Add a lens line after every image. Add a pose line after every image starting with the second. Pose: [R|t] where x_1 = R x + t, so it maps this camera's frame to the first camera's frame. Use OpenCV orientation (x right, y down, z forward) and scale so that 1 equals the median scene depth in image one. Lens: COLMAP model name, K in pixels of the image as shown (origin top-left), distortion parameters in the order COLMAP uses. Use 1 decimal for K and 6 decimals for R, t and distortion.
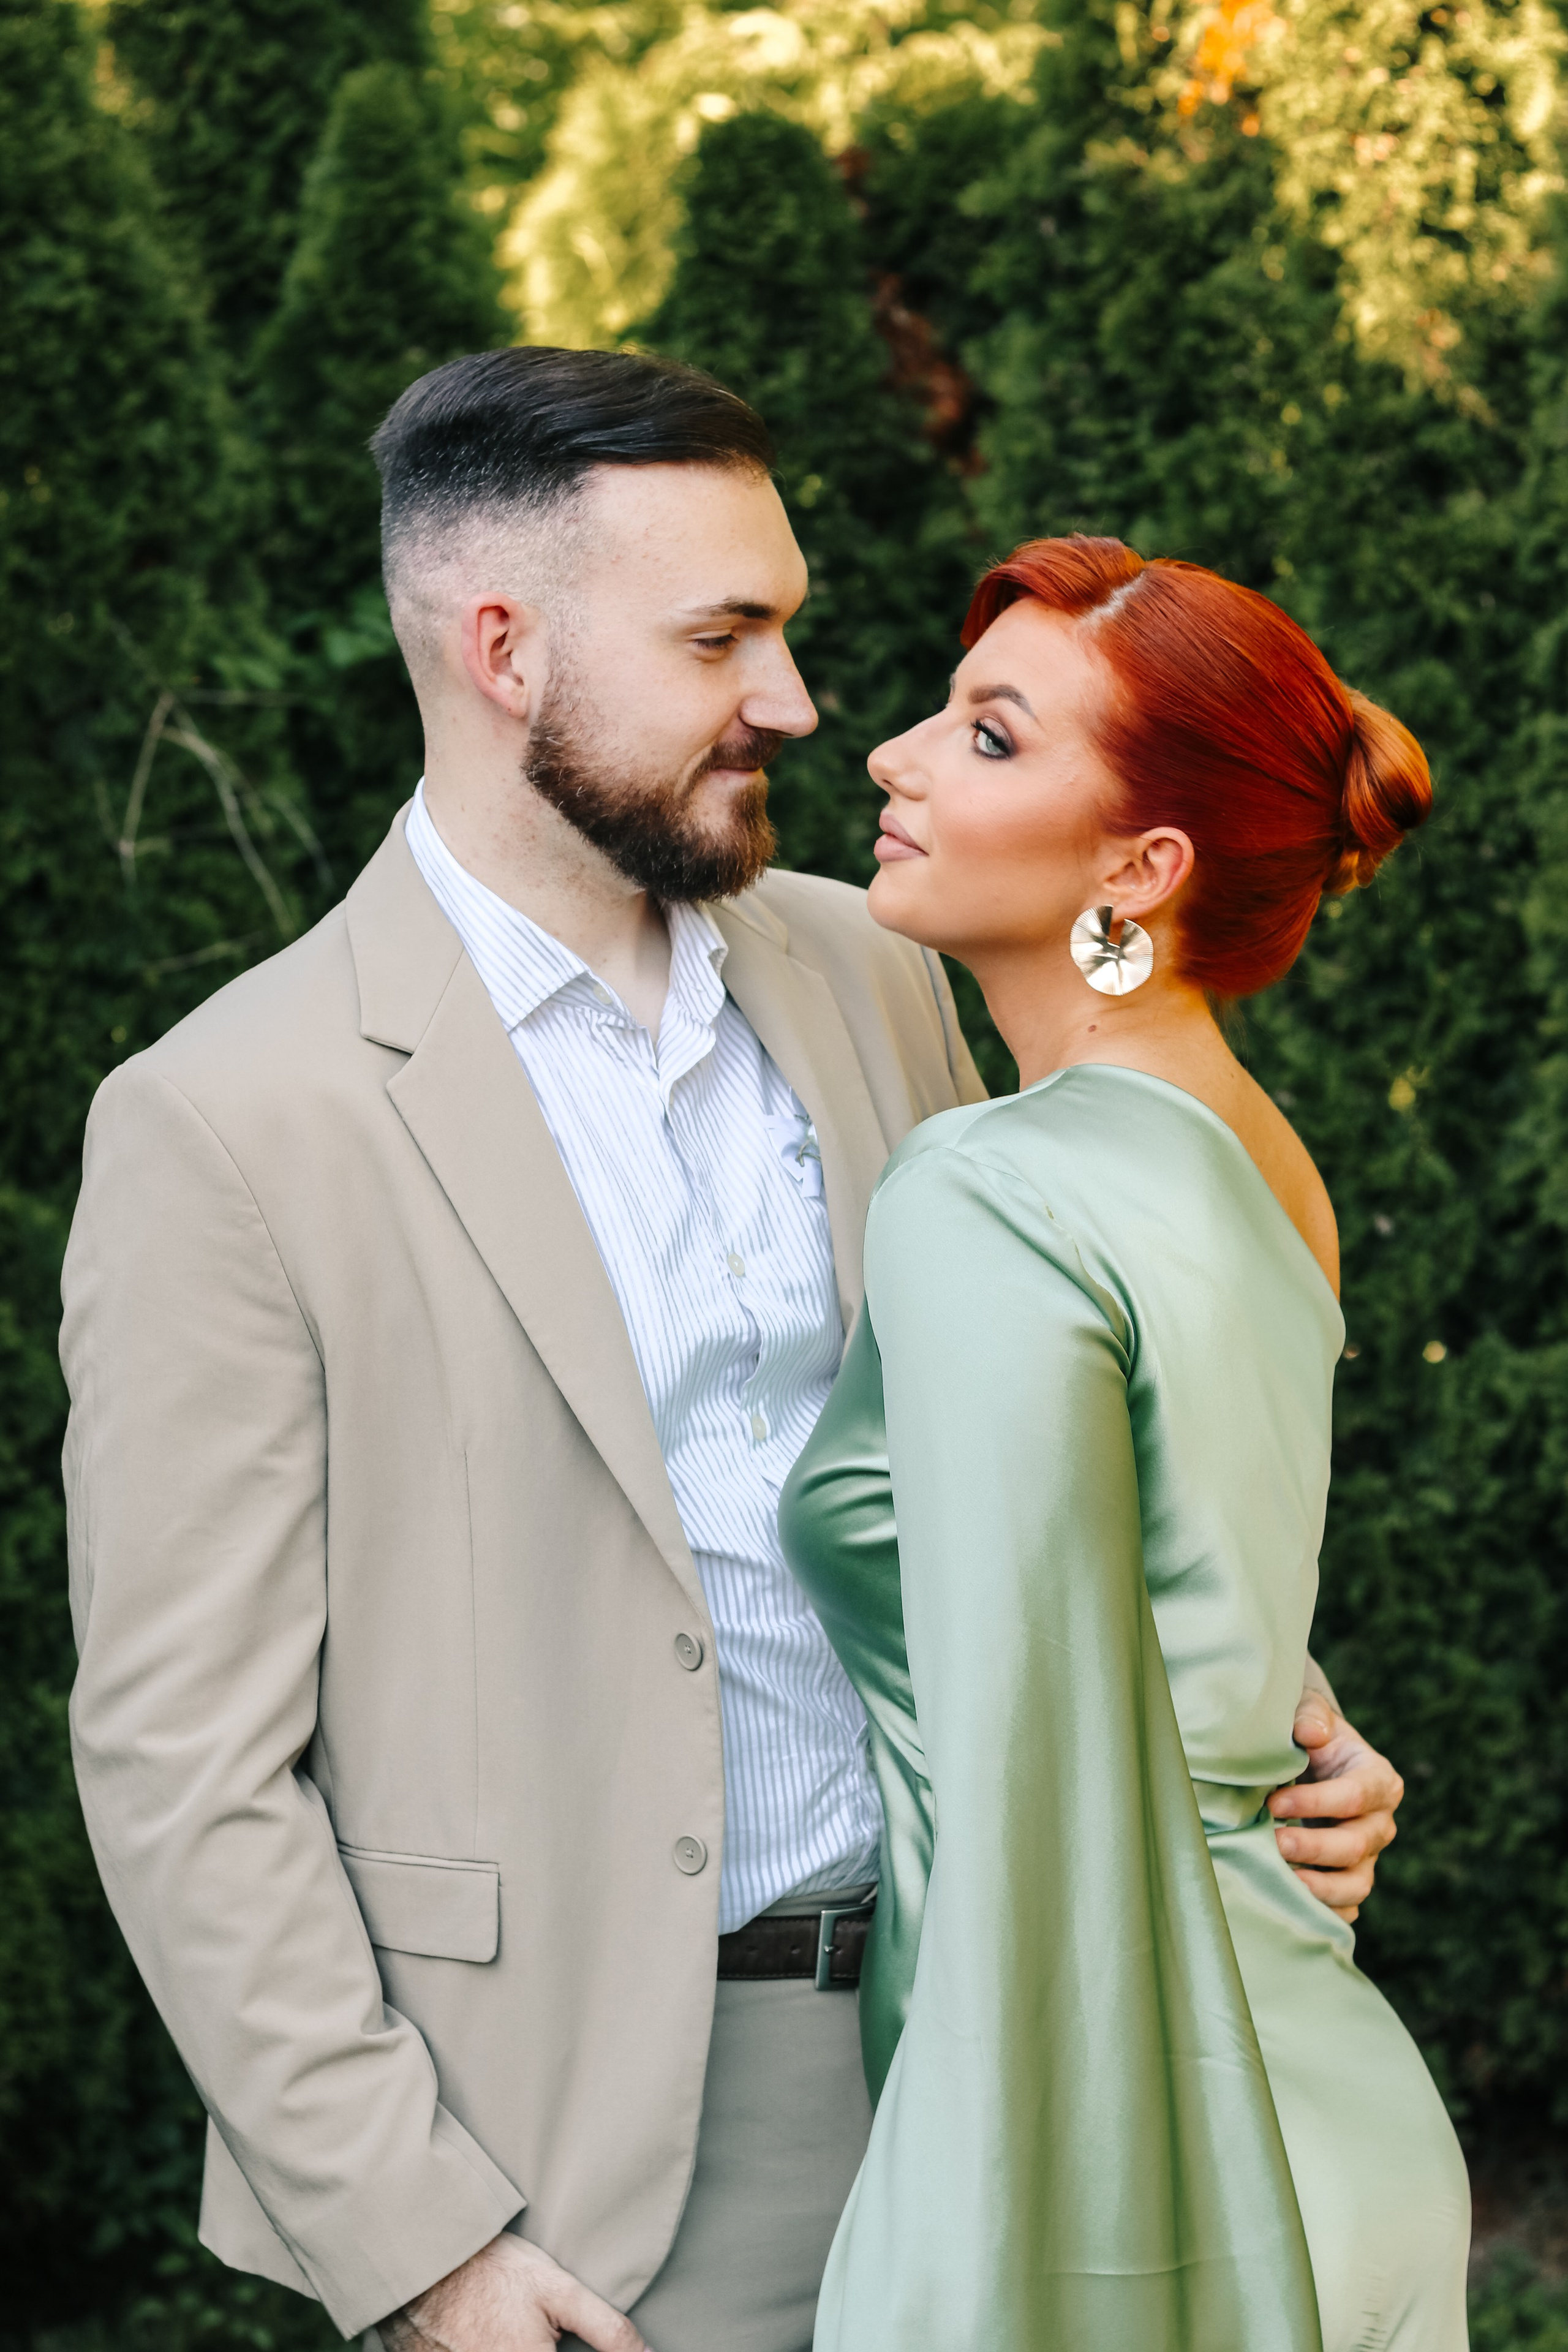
lens RADIAL K [[5283.7, 0, 779.9], [0, 5283.7, 1167.9], [0, 0, 1]] dist [-0.079991, -0.219858]
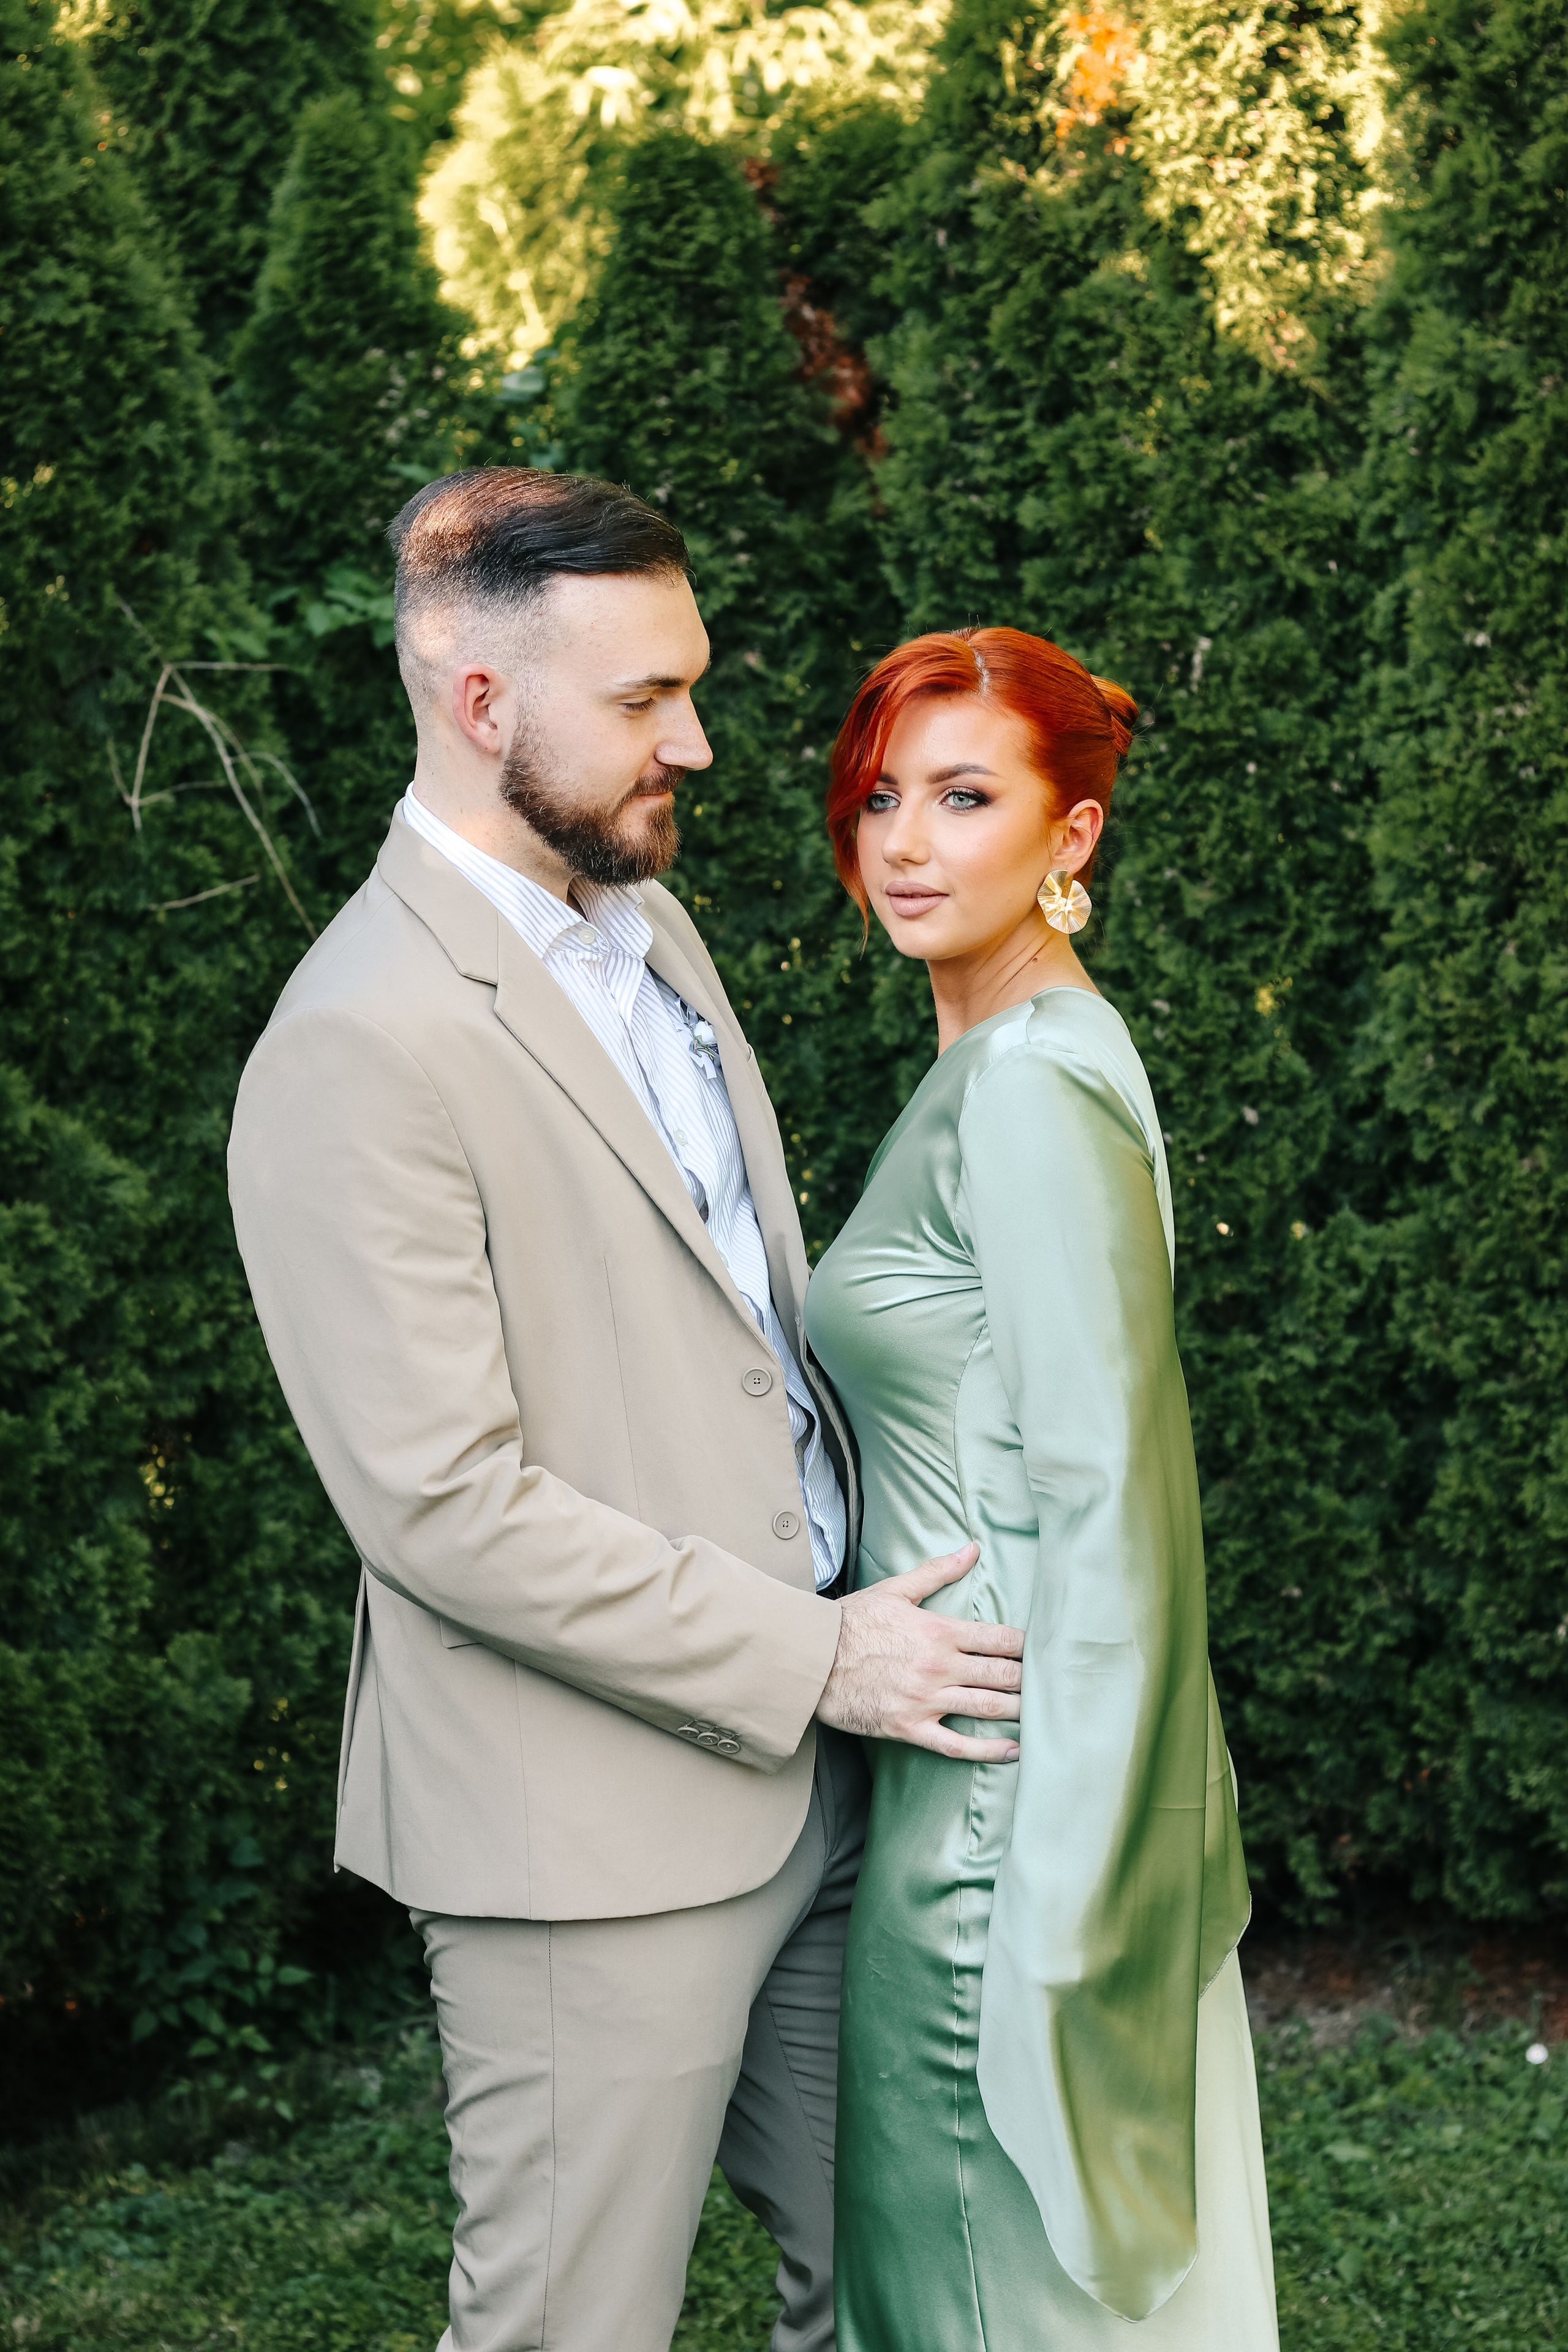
lens RADIAL K [[5272.2, 0, 785.0], [0, 5272.2, 1181.7], [0, 0, 1]] dist [-0.082516, -0.214198]
pose [[0.999530, -0.017456, 0.025187, -0.014768], [0.016955, 0.999656, 0.019988, 0.000715], [-0.025527, -0.019552, 0.999483, -0.132519]]
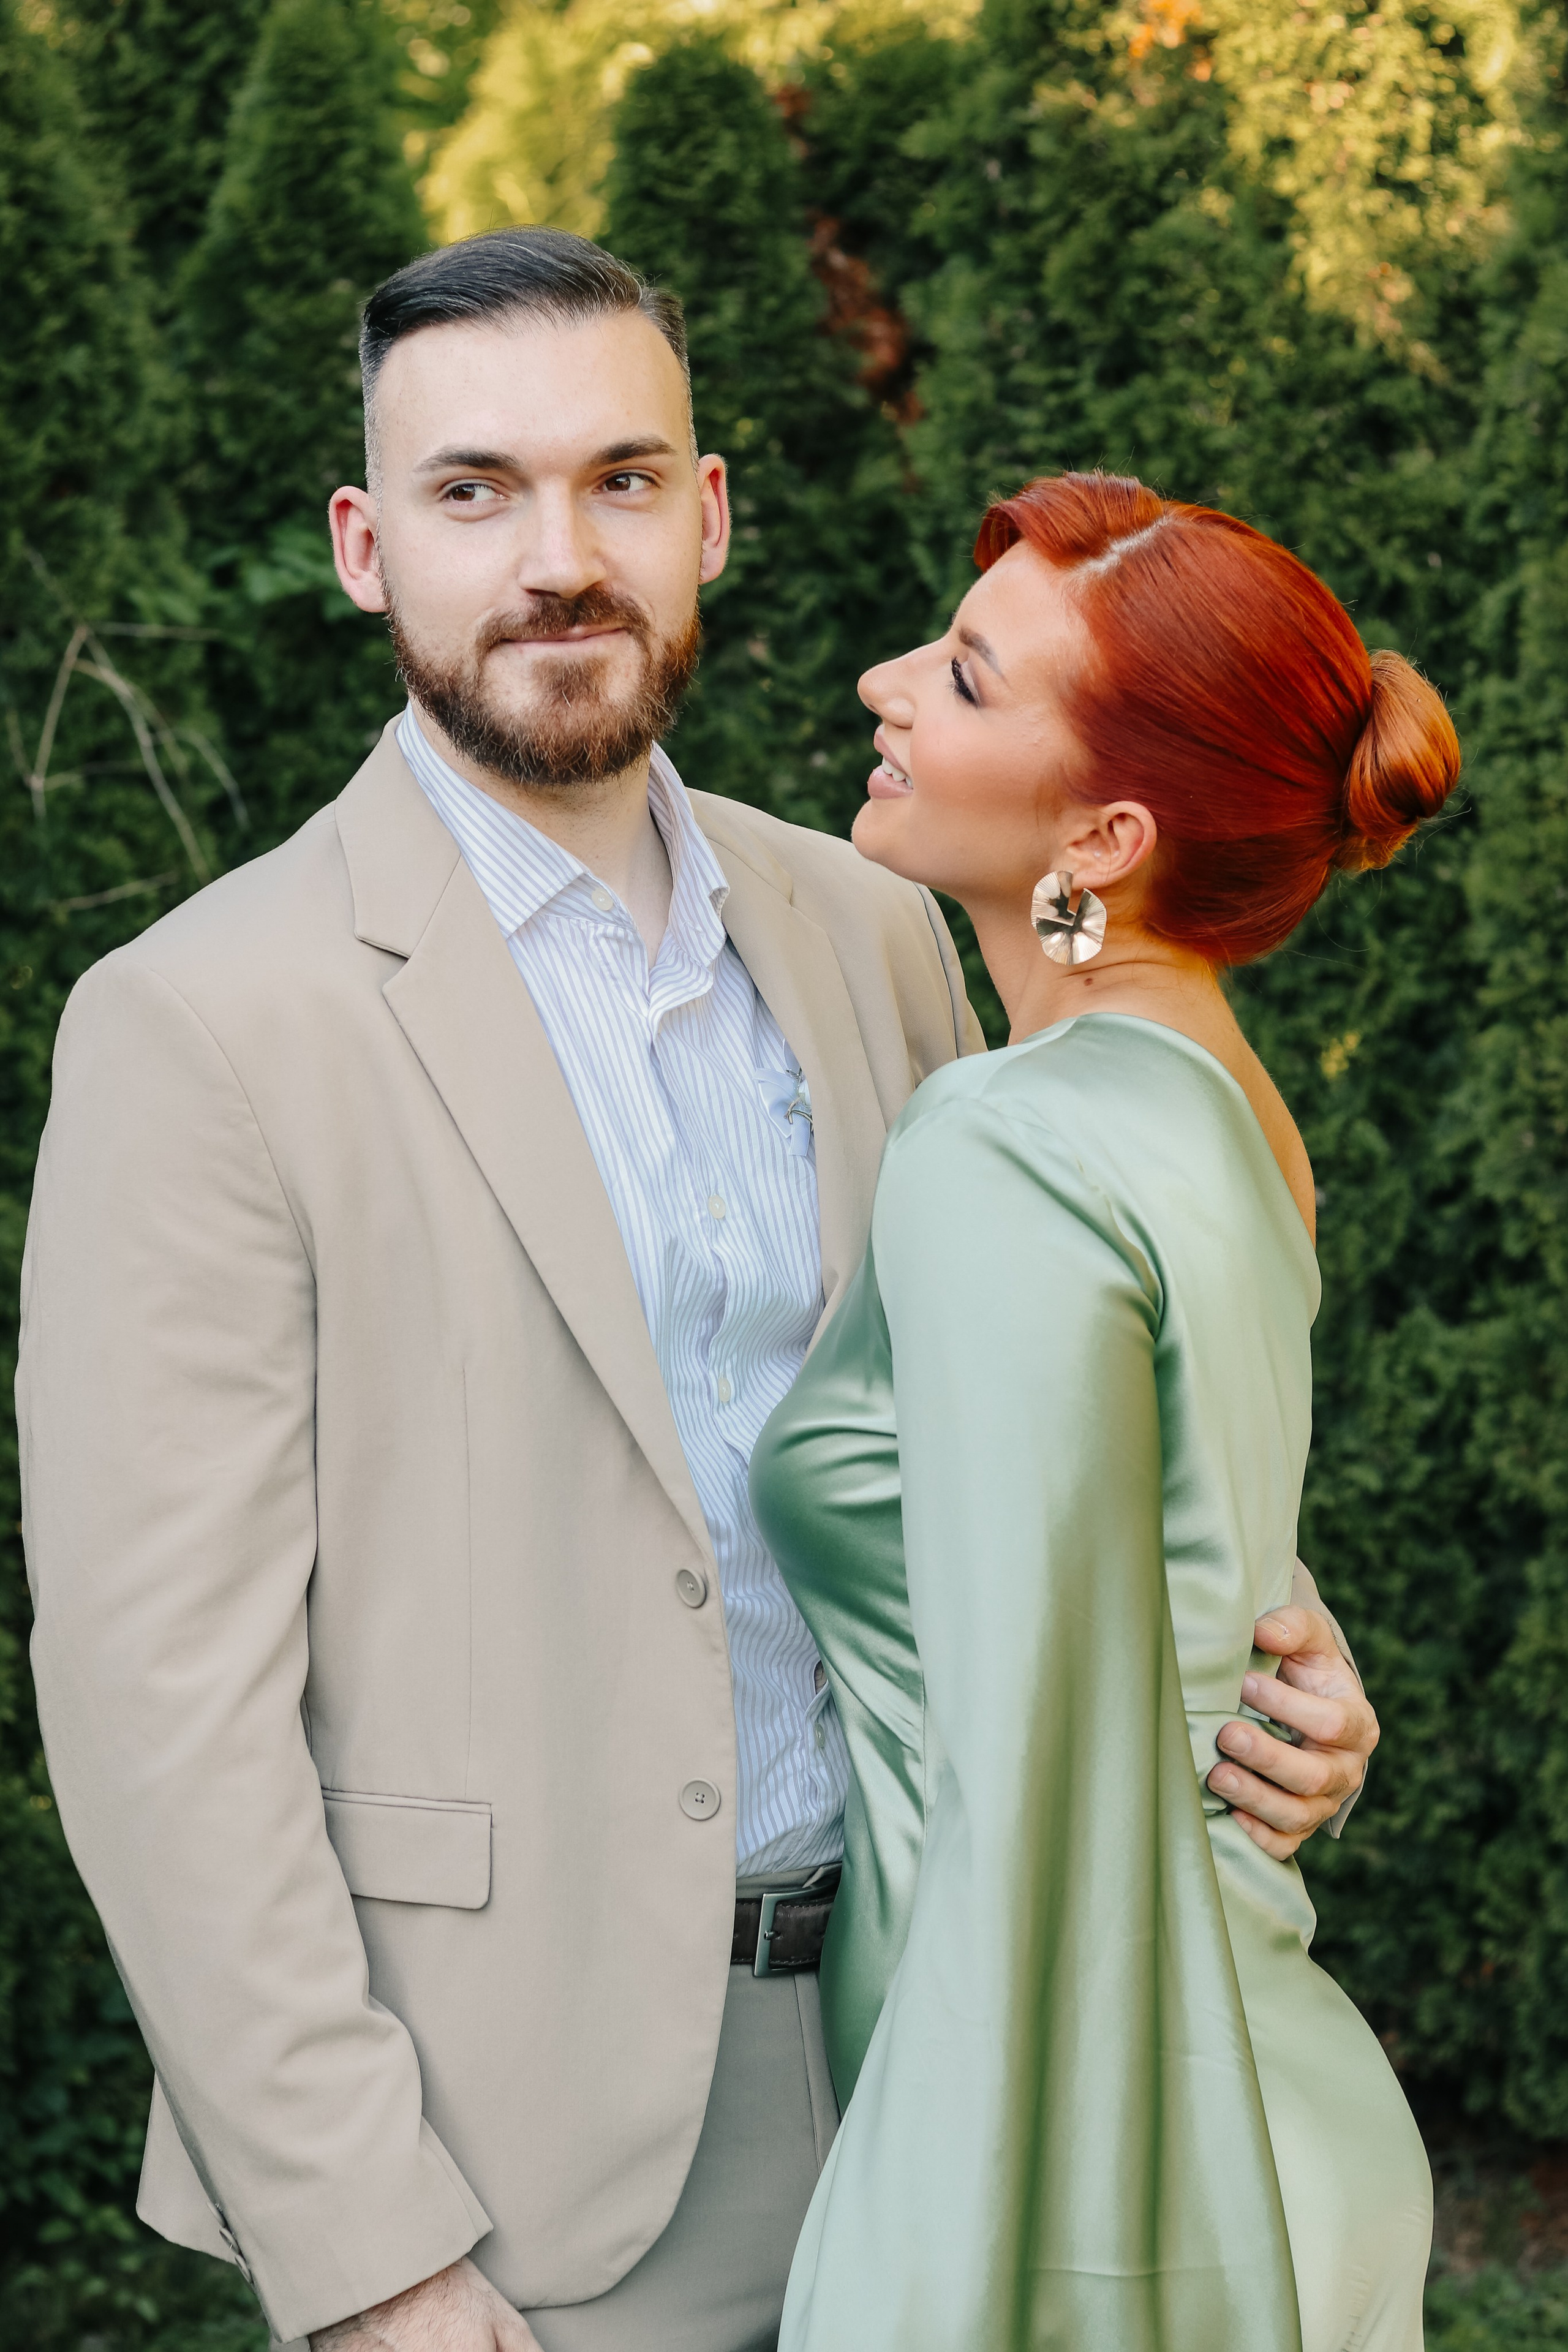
lens RADIAL K [[5270.4, 0, 771.3], [0, 5270.4, 1166.0], [0, 0, 1]] dist [-0.077181, -0.293666]
pose [[0.999582, 0.021129, 0.019713, -0.005793], [-0.021253, 0.999756, 0.006086, 0.001529], [-0.019580, -0.006503, 0.999787, 0.023526]]
